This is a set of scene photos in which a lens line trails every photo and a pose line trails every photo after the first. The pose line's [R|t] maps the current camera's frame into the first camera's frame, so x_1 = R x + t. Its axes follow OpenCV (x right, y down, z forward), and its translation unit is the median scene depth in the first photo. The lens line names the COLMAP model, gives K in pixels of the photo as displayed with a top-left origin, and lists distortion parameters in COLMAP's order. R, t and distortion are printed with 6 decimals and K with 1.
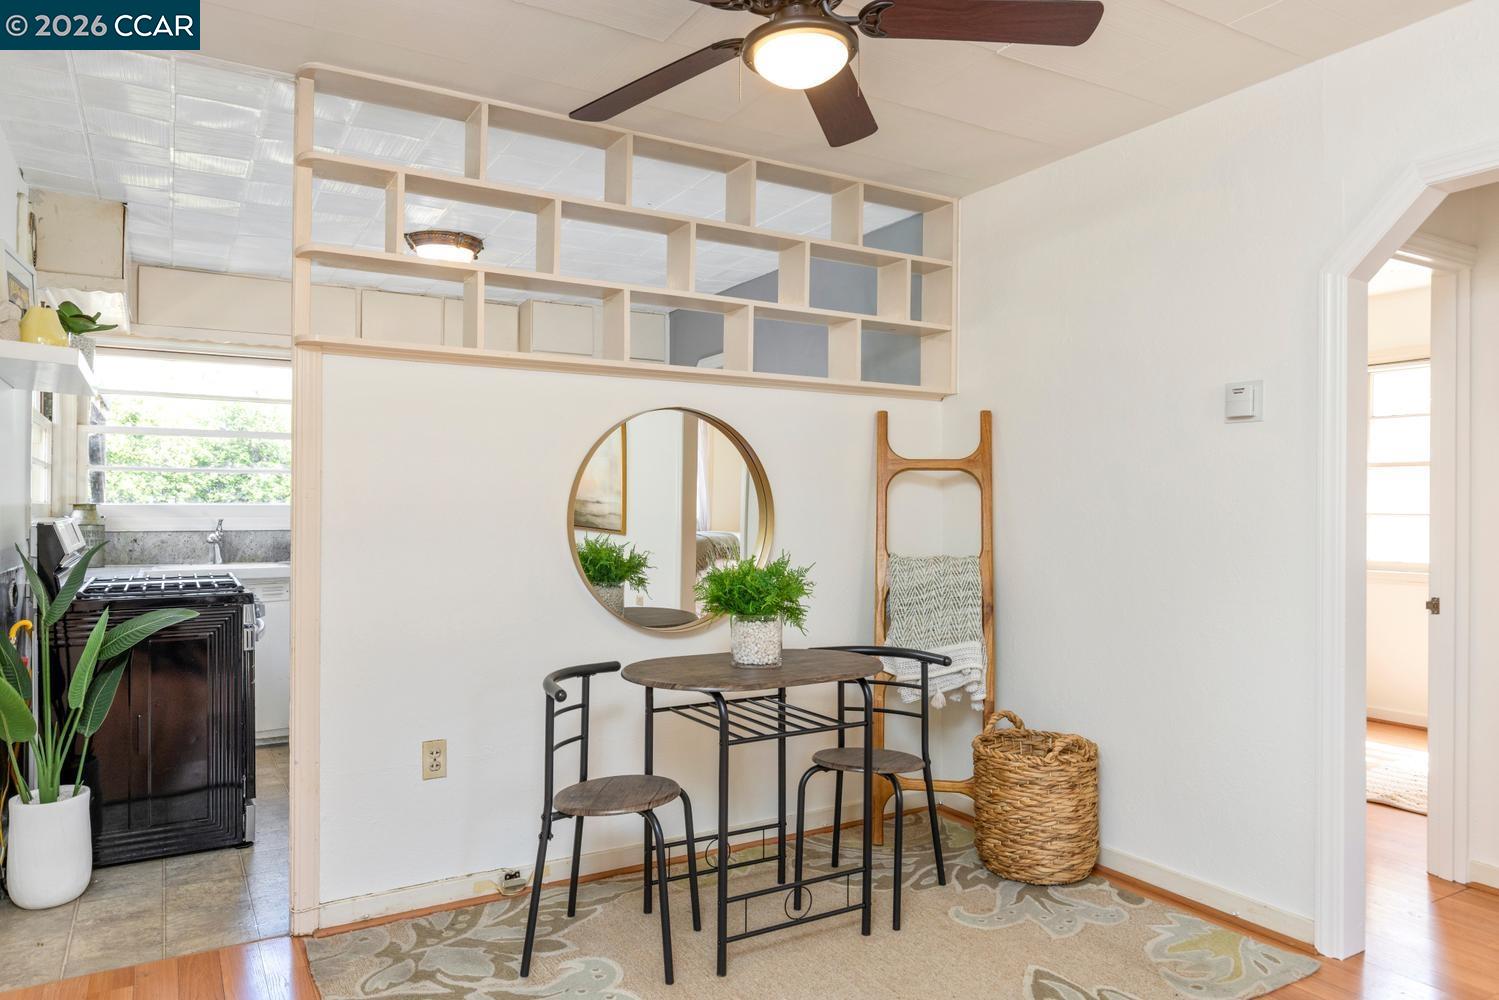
lens RADIAL K [[978.8, 0, 745.8], [0, 978.8, 502.1], [0, 0, 1]] dist [0.002465, 0.002120]
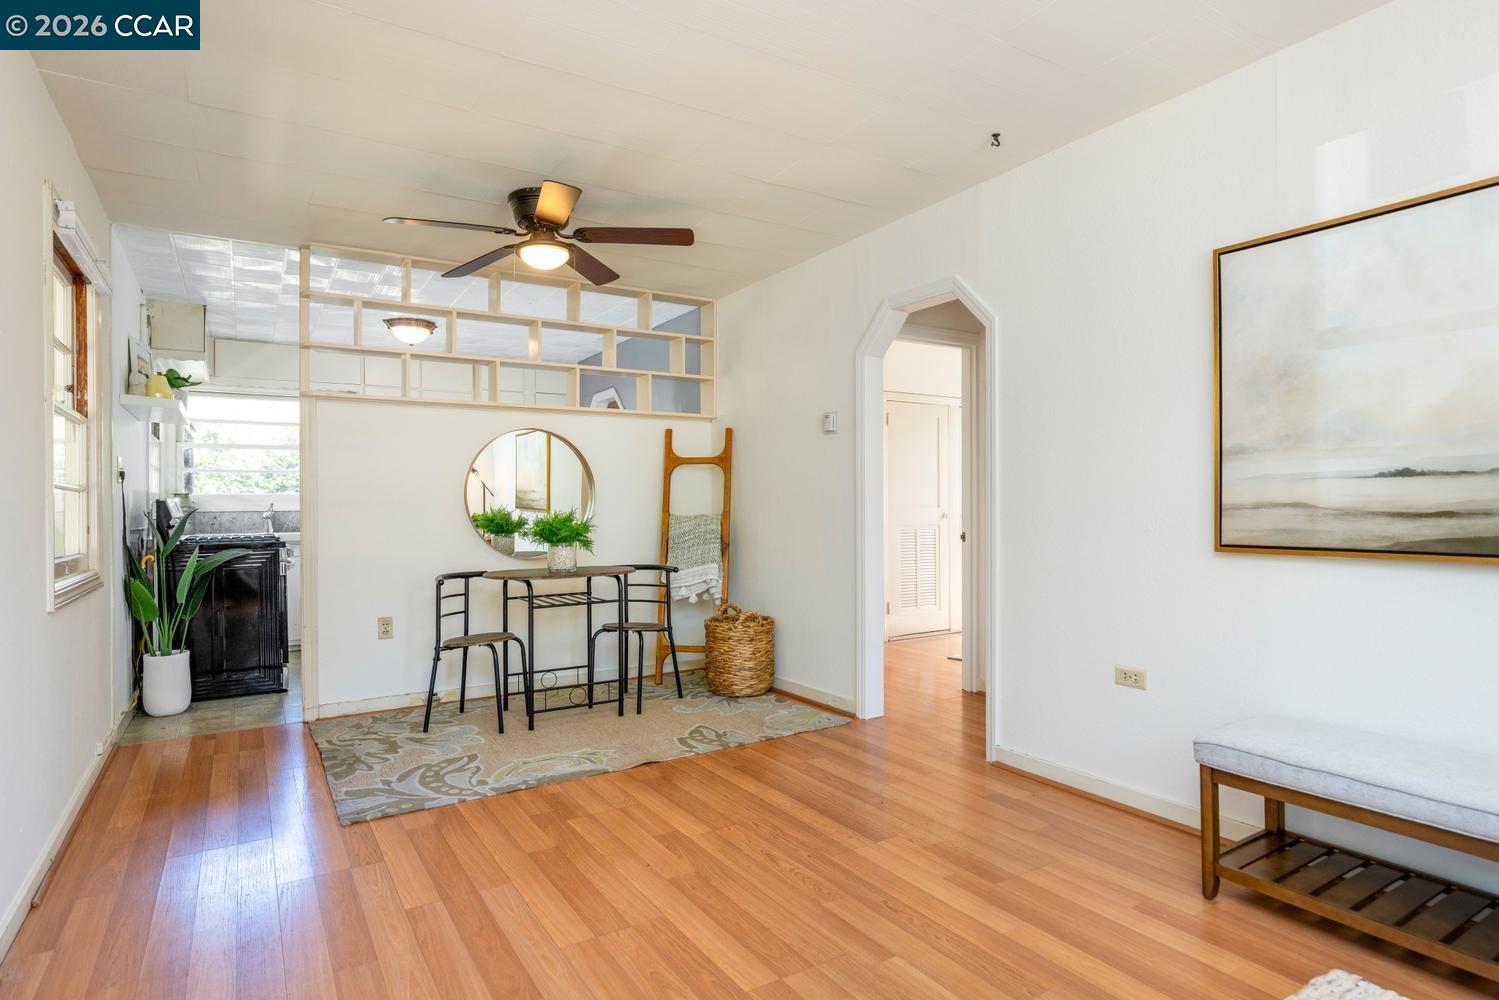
lens RADIAL K [[811.6, 0, 749.5], [0, 811.6, 500.0], [0, 0, 1]] dist [0.001504, 0.000099]
pose [[0.999665, -0.012638, 0.022594, 0.281885], [0.012622, 0.999920, 0.000876, 0.033008], [-0.022603, -0.000591, 0.999744, -0.441043]]
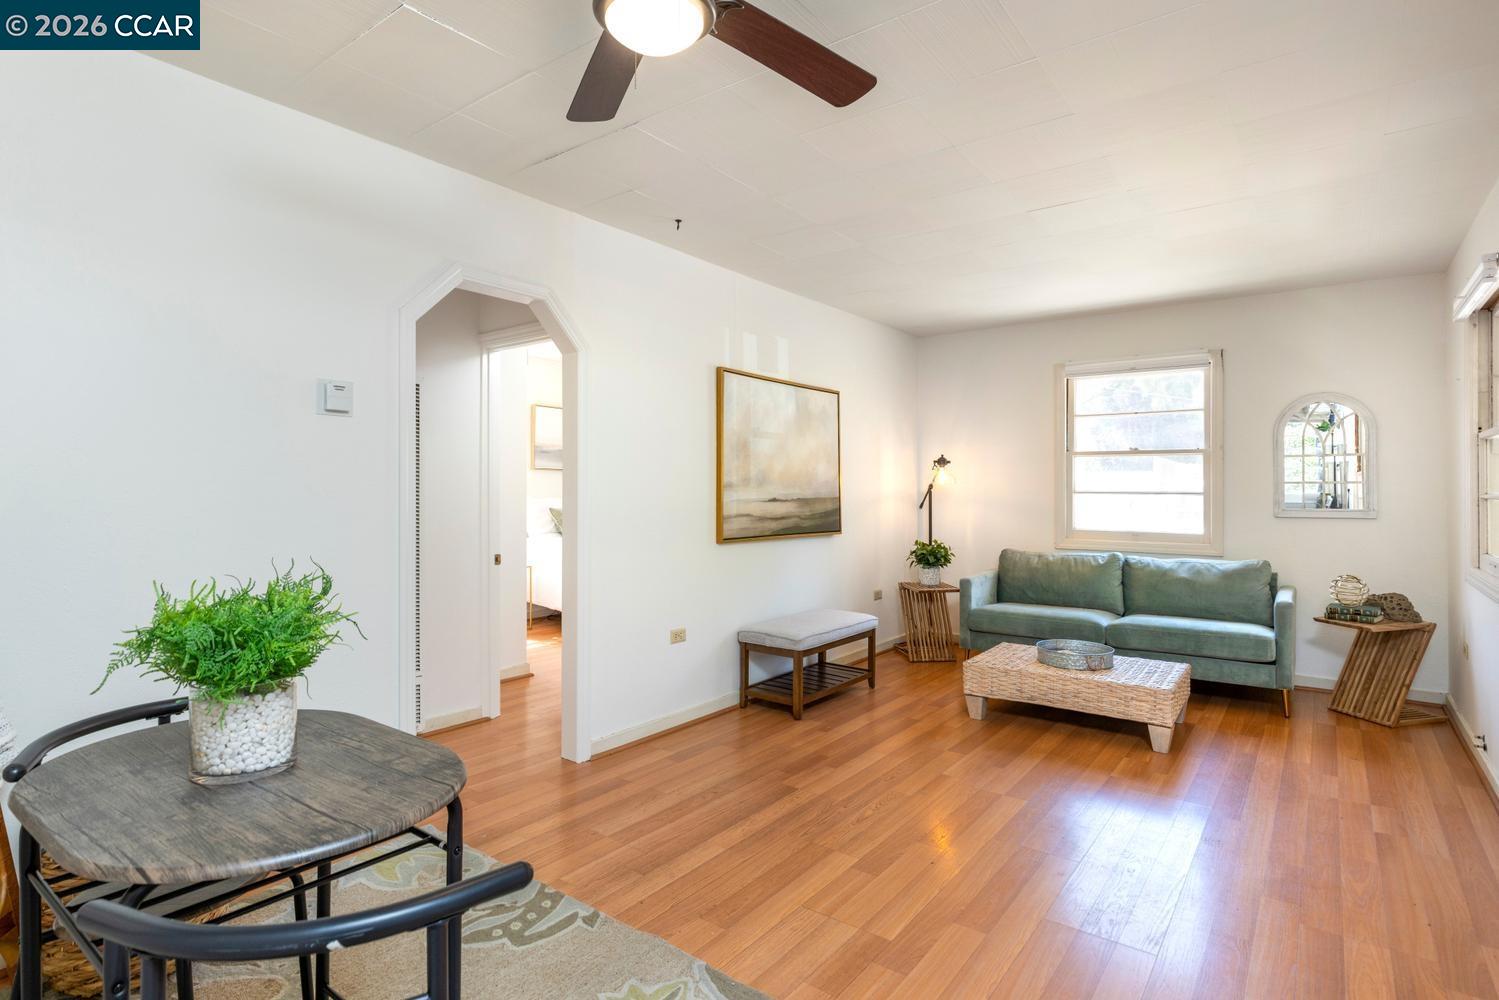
lens RADIAL K [[764.9, 0, 743.2], [0, 764.9, 489.3], [0, 0, 1]] dist [0.001088, -0.000992]
pose [[-0.371002, -0.003056, 0.928627, -0.447062], [-0.009749, 0.999952, -0.000604, 0.000024], [-0.928581, -0.009277, -0.371014, 0.791646]]
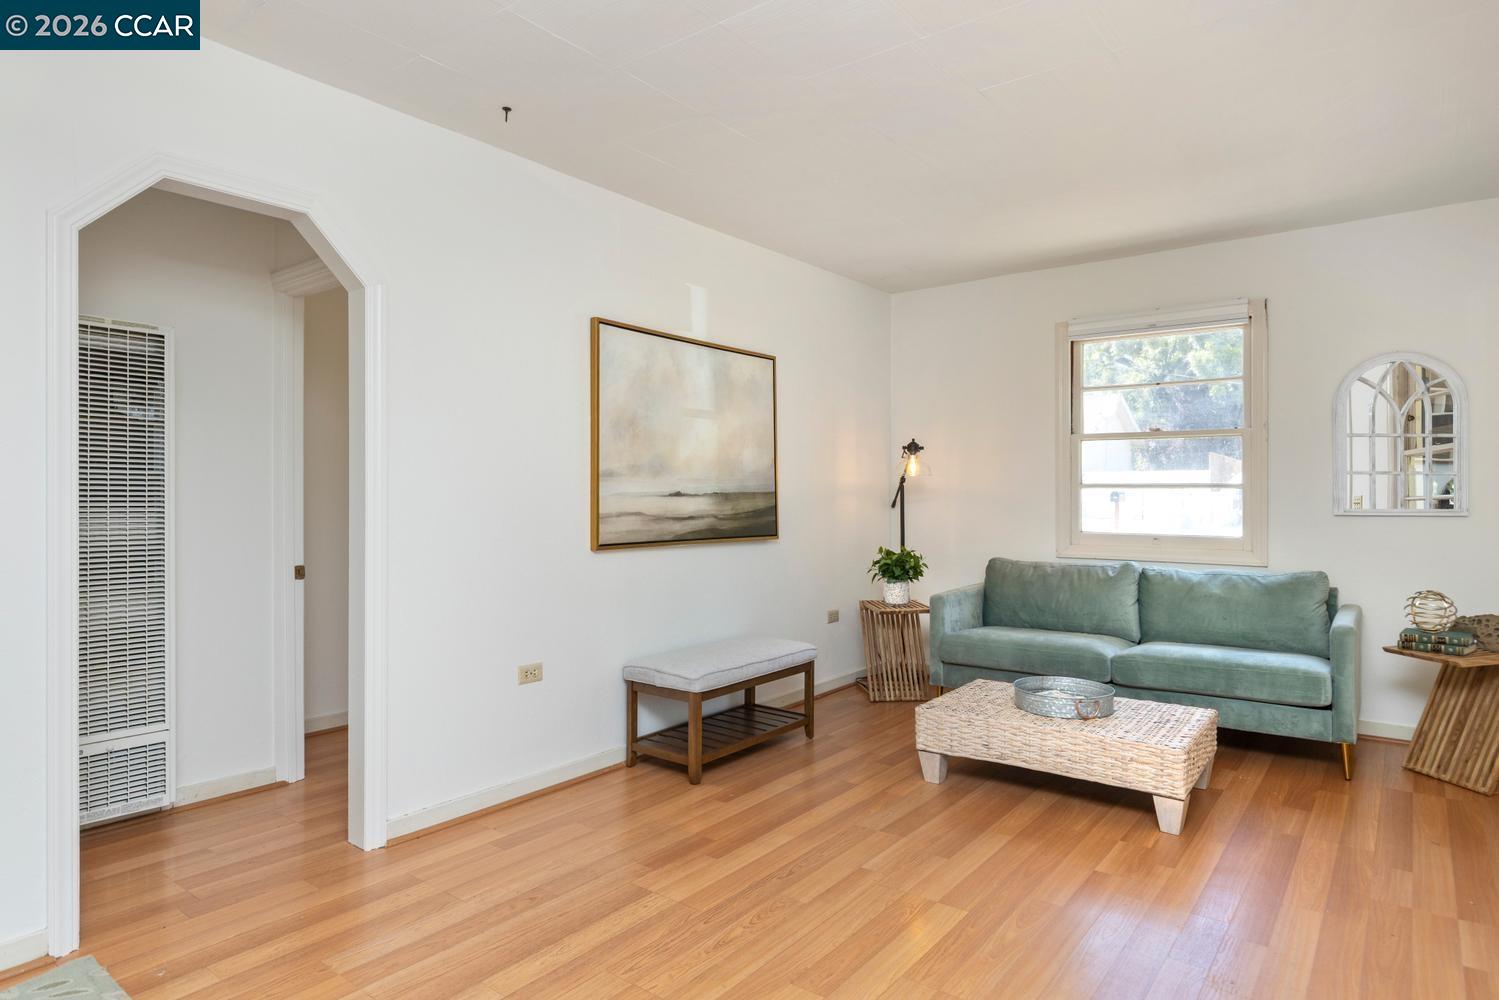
lens RADIAL K [[863.1, 0, 744.6], [0, 863.1, 495.9], [0, 0, 1]] dist [-0.000086, 0.002407]
pose [[-0.364631, -0.004689, 0.931140, -0.331364], [-0.006738, 0.999974, 0.002397, 0.016908], [-0.931128, -0.005400, -0.364653, 0.573648]]
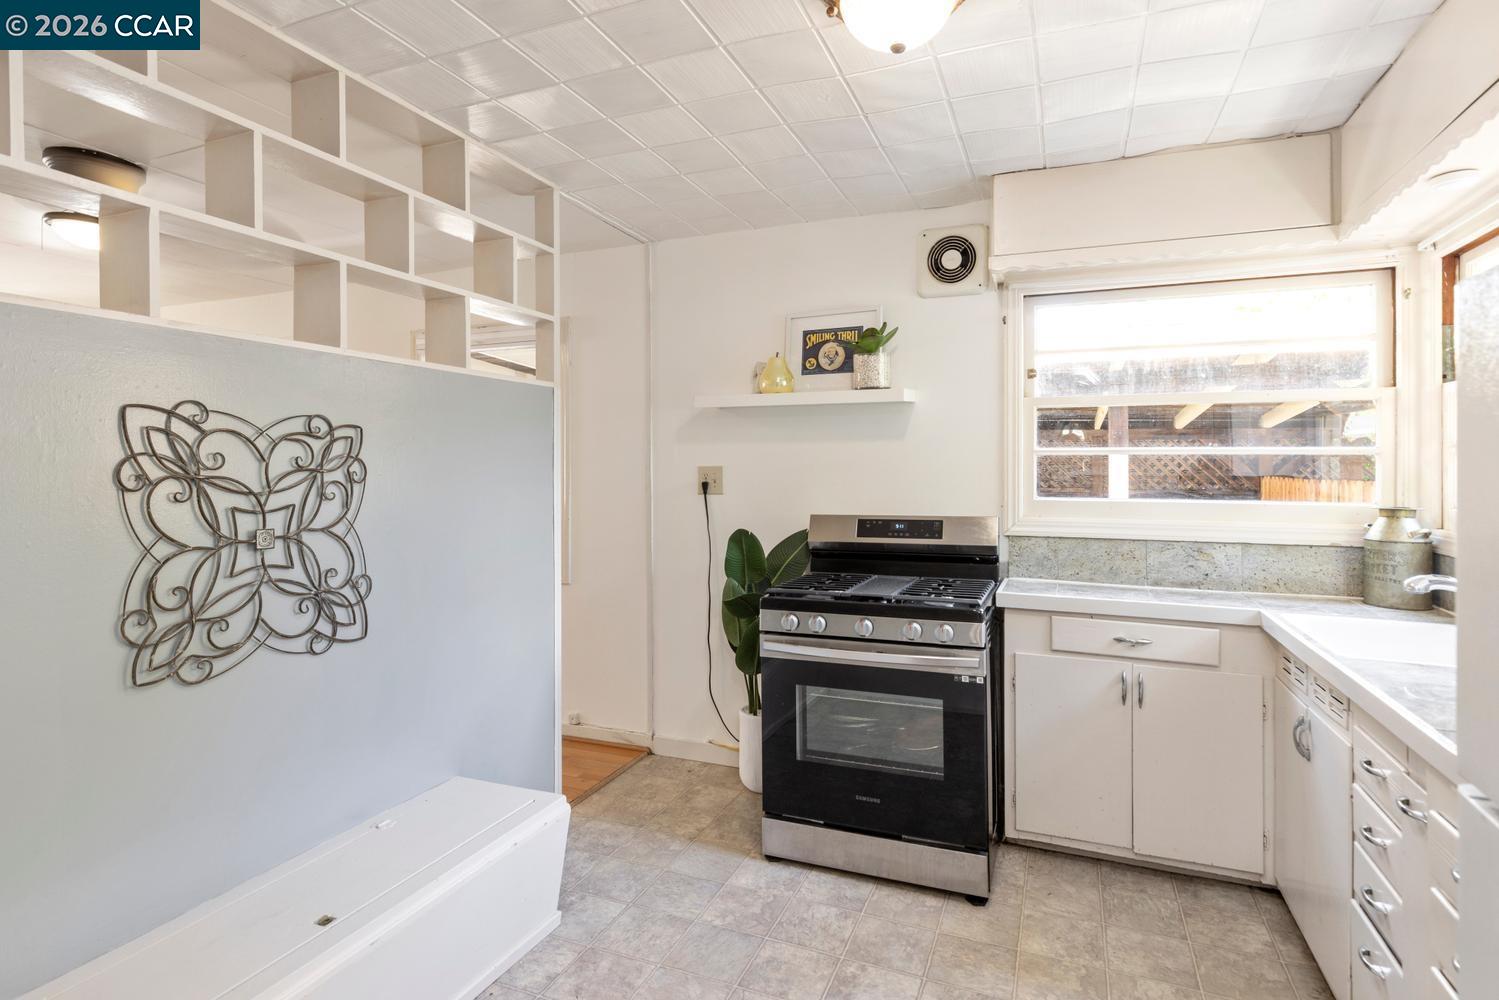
lens RADIAL K [[764.9, 0, 743.2], [0, 764.9, 489.3], [0, 0, 1]] dist [0.001088, -0.000992]
pose [[-0.803417, 0.009776, -0.595337, -0.044891], [0.002801, 0.999916, 0.012640, -0.025814], [0.595410, 0.008488, -0.803377, 1.749582]]
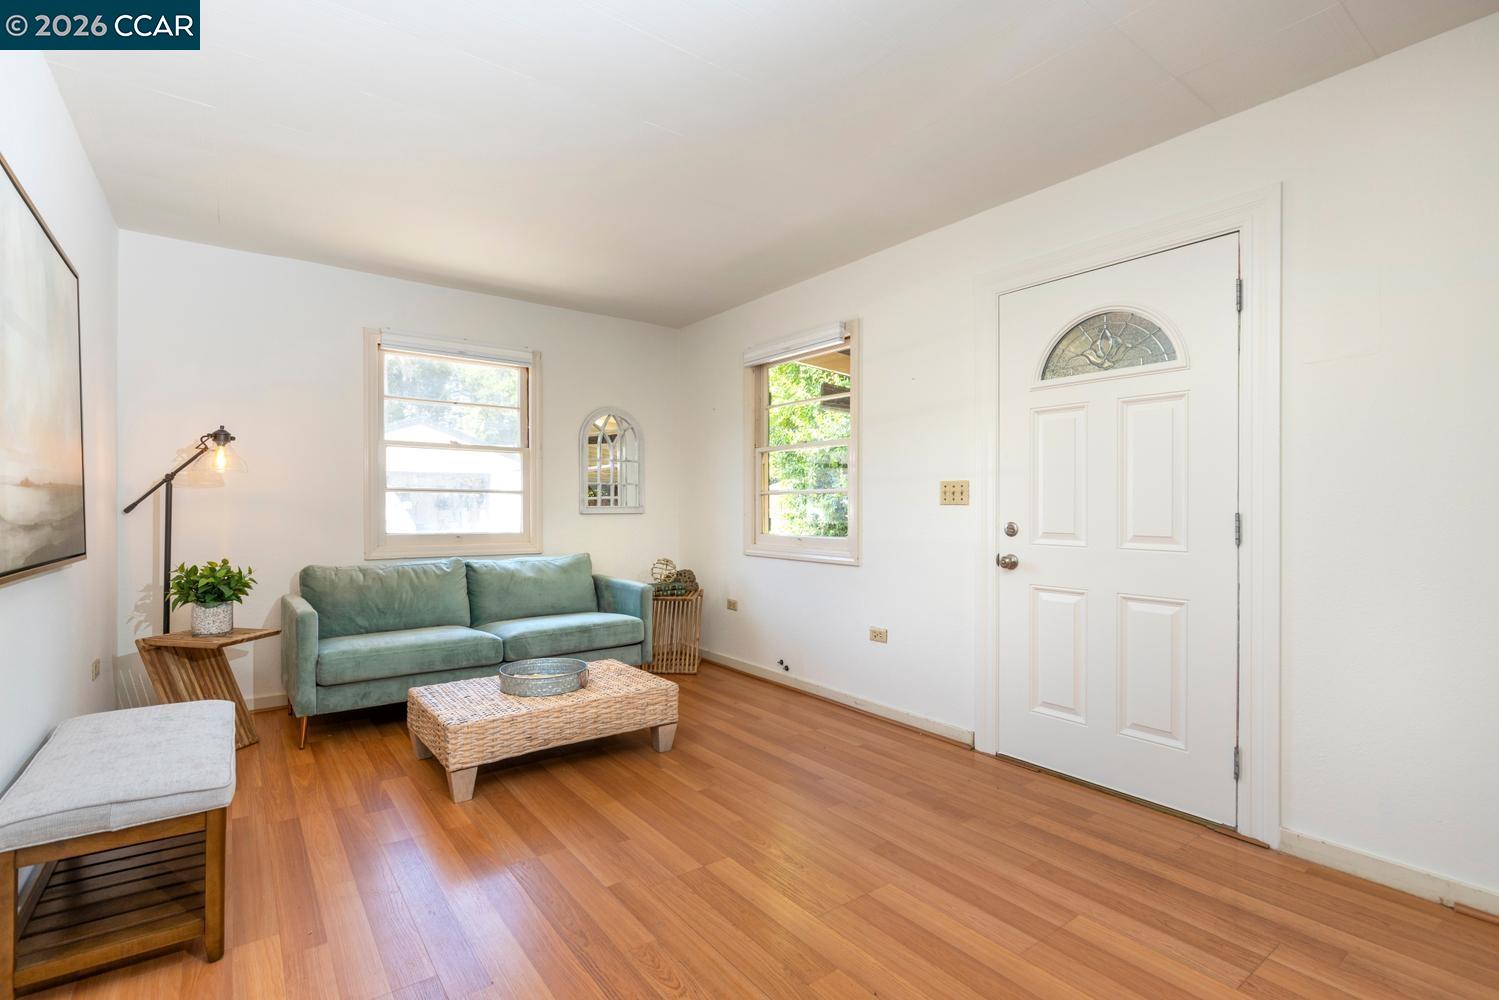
lens RADIAL K [[697.5, 0, 746.2], [0, 697.5, 507.9], [0, 0, 1]] dist [-0.000202, -0.000044]
pose [[-0.995499, -0.003529, -0.094710, 0.336556], [-0.002930, 0.999975, -0.006457, 0.038807], [0.094730, -0.006151, -0.995484, 0.802806]]
